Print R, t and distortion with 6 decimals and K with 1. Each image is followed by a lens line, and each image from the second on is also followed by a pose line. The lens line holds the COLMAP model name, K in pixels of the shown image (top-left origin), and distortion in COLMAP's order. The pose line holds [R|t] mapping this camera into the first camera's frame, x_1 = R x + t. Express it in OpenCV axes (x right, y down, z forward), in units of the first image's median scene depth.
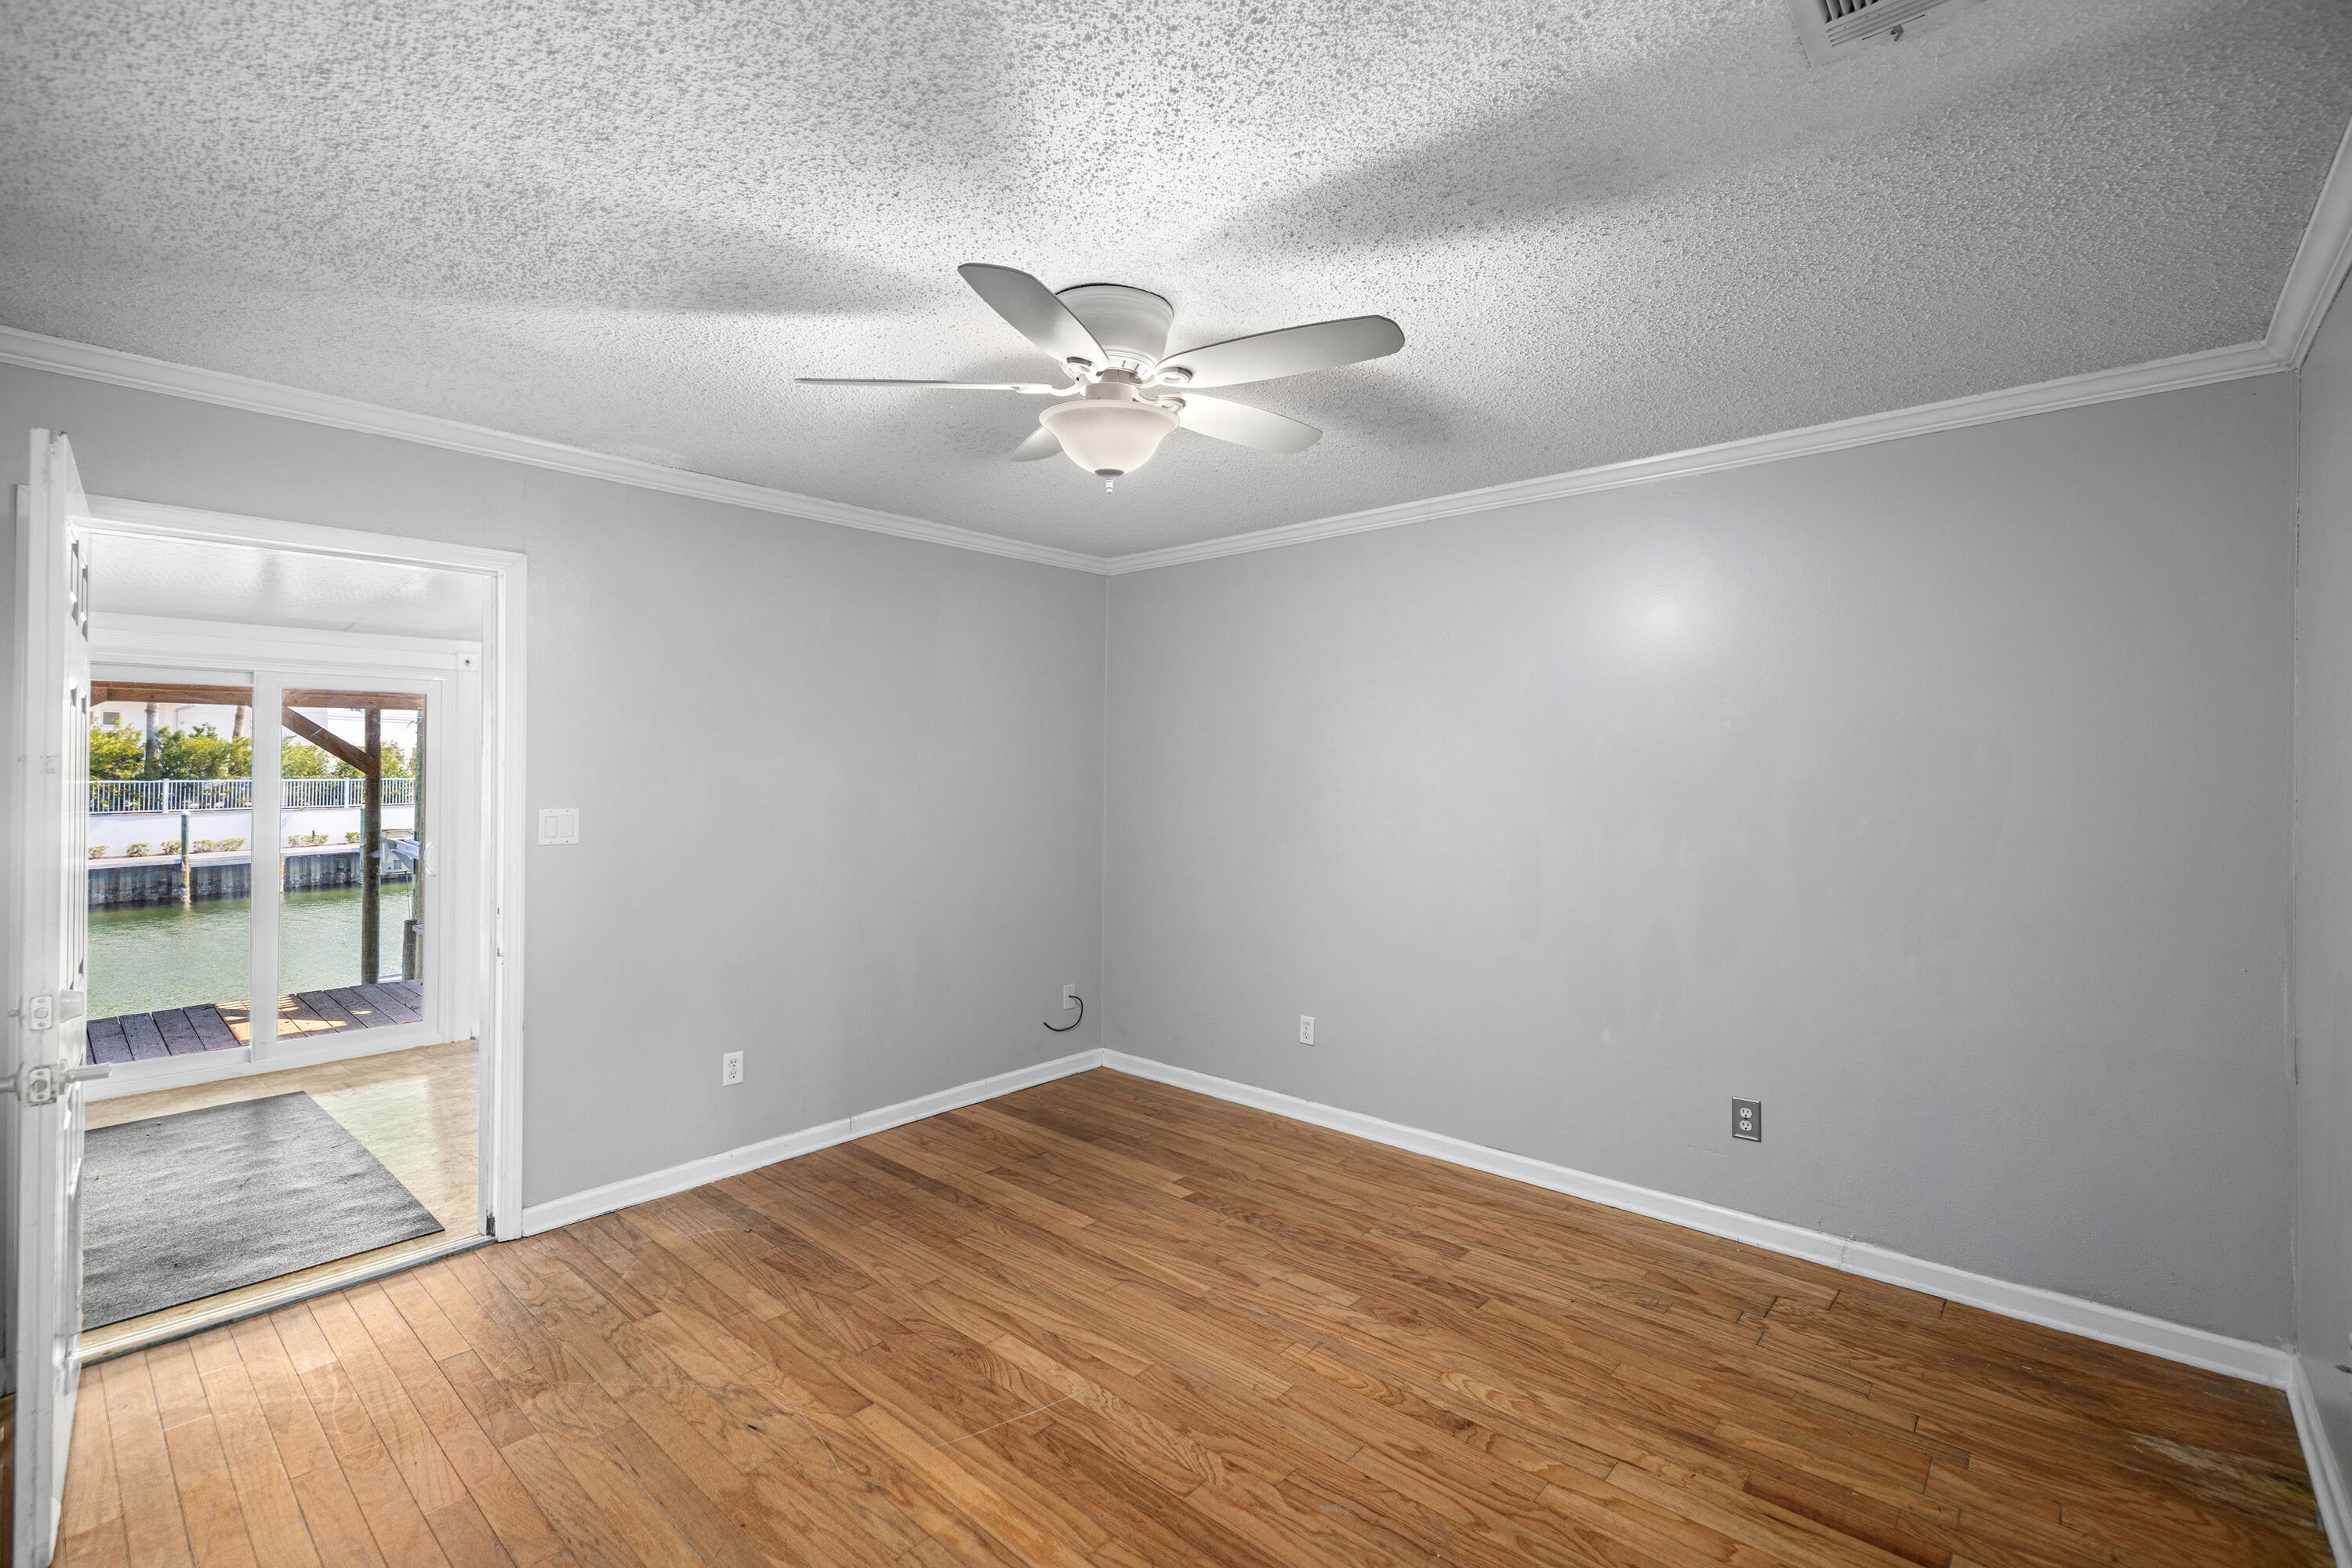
lens RADIAL K [[1033.4, 0, 1166.2], [0, 1033.4, 790.2], [0, 0, 1]] dist [0.002064, 0.000589]
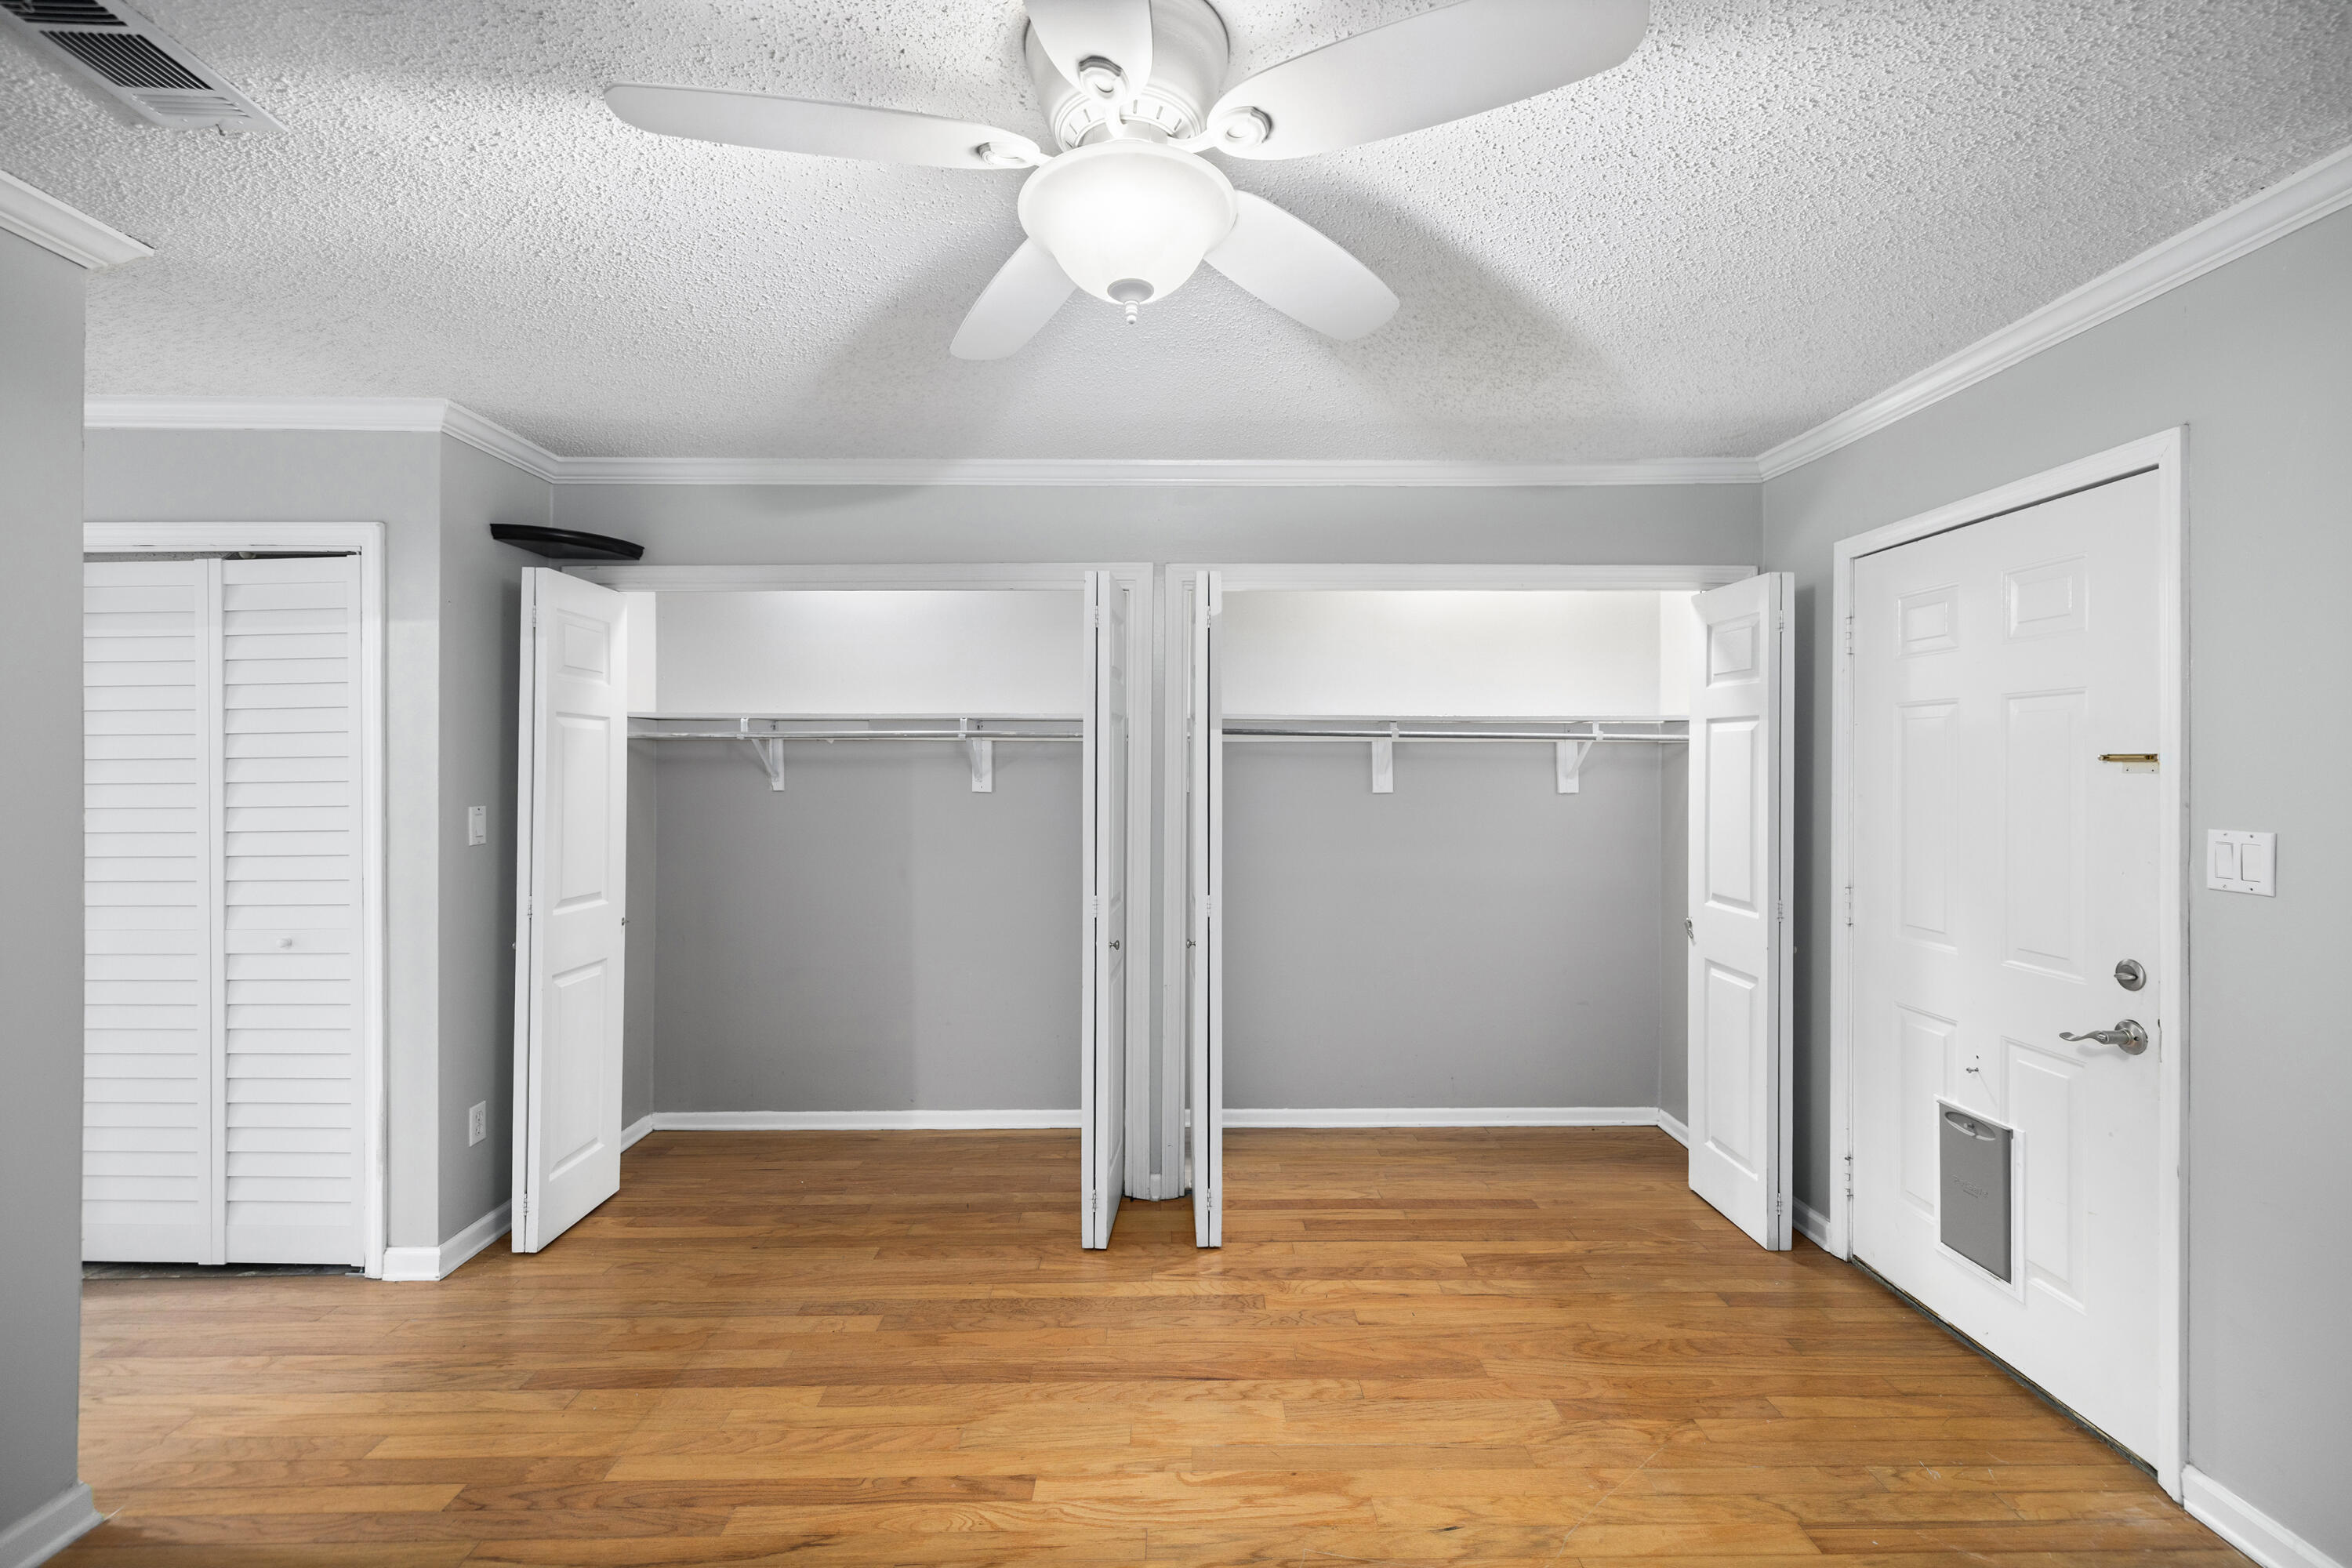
lens RADIAL K [[1033.4, 0, 1197.0], [0, 1033.4, 729.6], [0, 0, 1]] dist [0.002064, 0.000589]
pose [[-0.715507, -0.019112, -0.698344, 0.335995], [-0.018062, 0.999798, -0.008856, -0.032763], [0.698372, 0.006277, -0.715708, 1.353985]]
